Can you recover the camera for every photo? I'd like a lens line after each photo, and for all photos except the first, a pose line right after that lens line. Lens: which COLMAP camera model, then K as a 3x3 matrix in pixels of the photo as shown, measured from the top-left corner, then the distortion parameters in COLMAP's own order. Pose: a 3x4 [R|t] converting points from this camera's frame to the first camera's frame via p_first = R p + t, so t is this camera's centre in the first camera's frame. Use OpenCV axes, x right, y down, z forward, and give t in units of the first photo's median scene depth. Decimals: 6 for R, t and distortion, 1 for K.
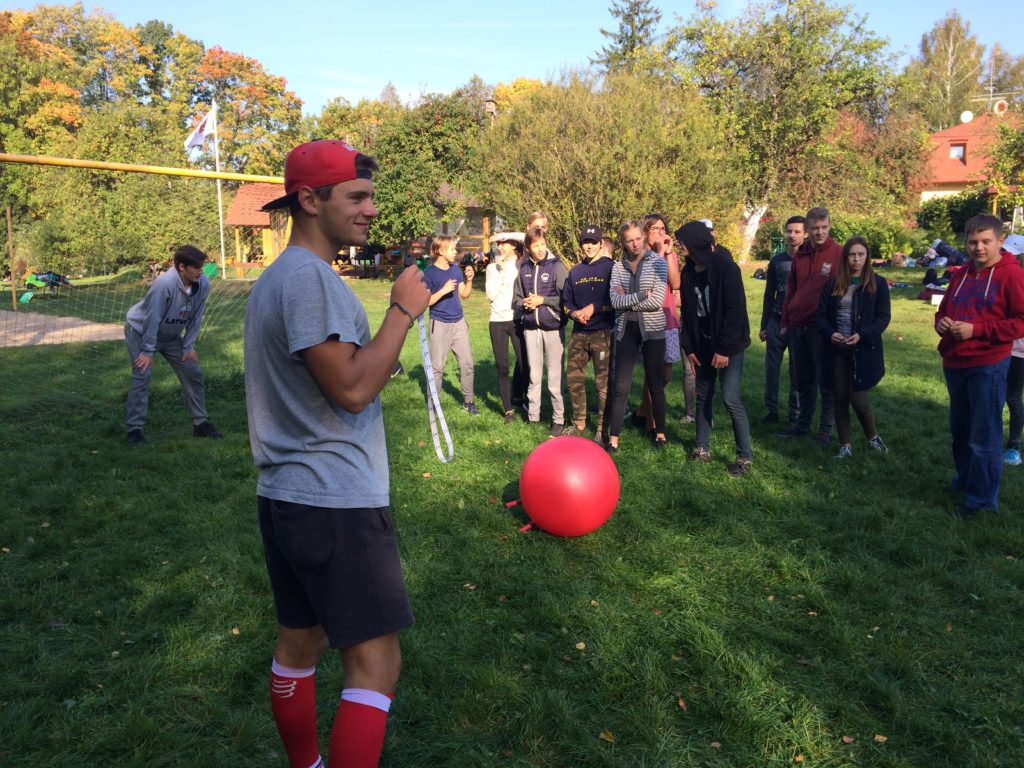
lens RADIAL K [[889.6, 0, 518.4], [0, 889.6, 403.0], [0, 0, 1]] dist [0.079450, -0.098812]
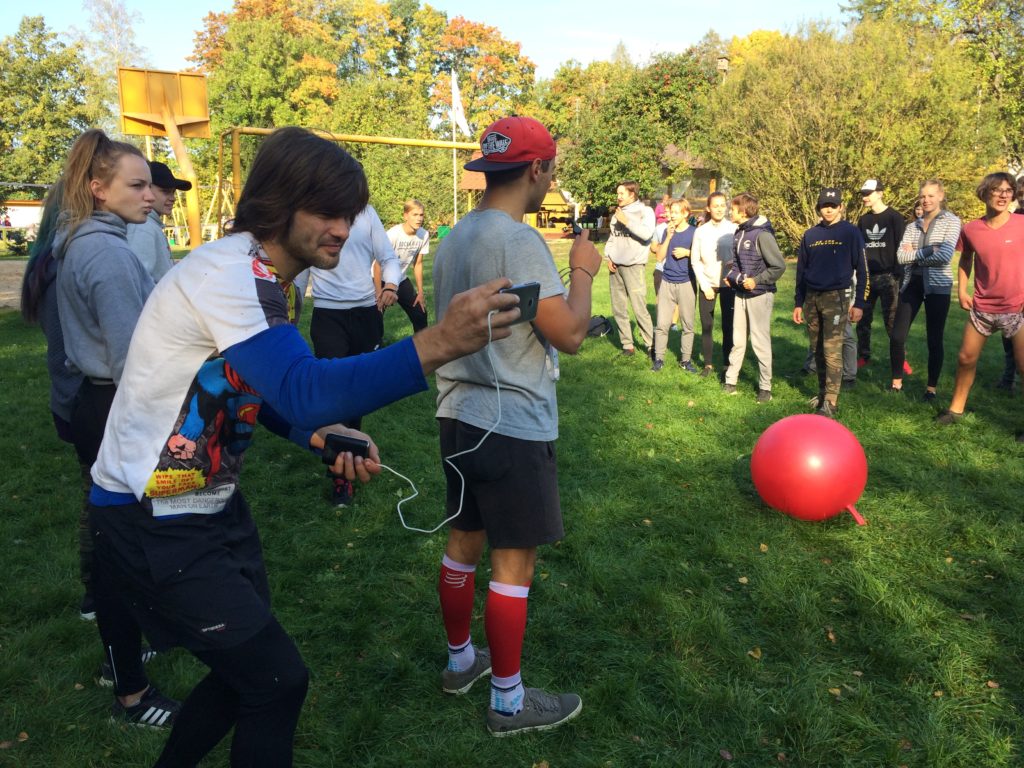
lens RADIAL K [[889.6, 0, 509.9], [0, 889.6, 399.8], [0, 0, 1]] dist [0.079450, -0.098812]
pose [[0.967745, 0.053449, -0.246196, 0.004169], [-0.044452, 0.998130, 0.041962, 0.001715], [0.247979, -0.029664, 0.968311, -0.009158]]
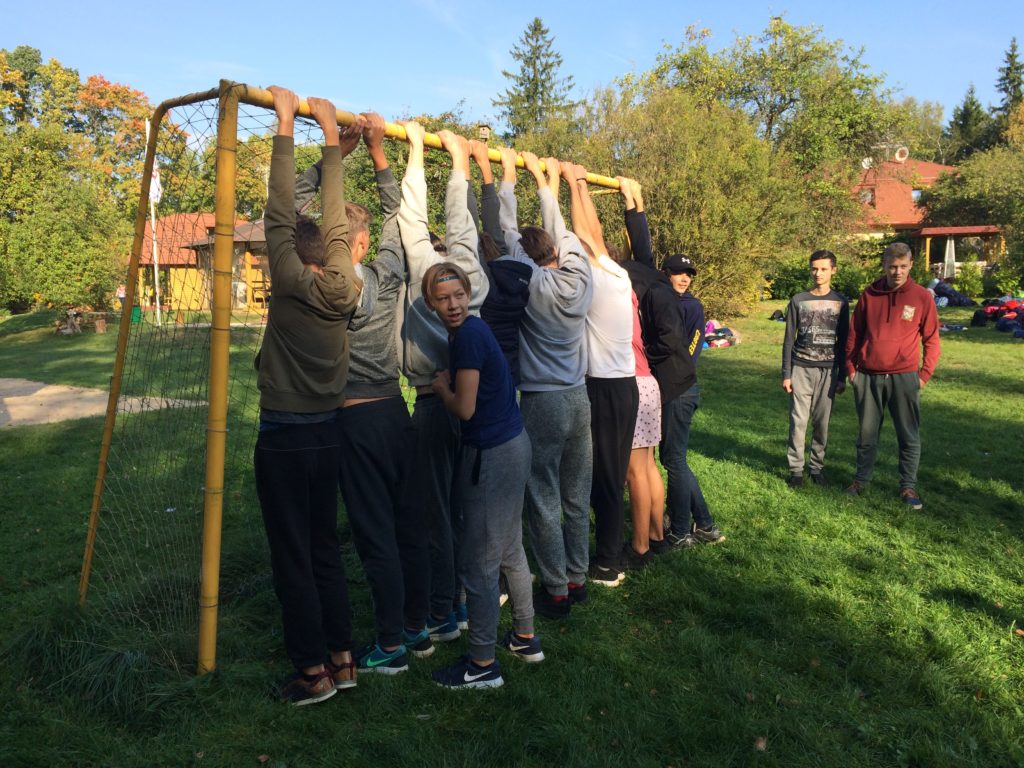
lens RADIAL K [[889.6, 0, 523.7], [0, 889.6, 388.0], [0, 0, 1]] dist [0.079450, -0.098812]
pose [[0.989649, -0.018017, 0.142373, -0.304578], [0.026515, 0.997963, -0.058020, -0.058161], [-0.141038, 0.061194, 0.988111, 0.319113]]
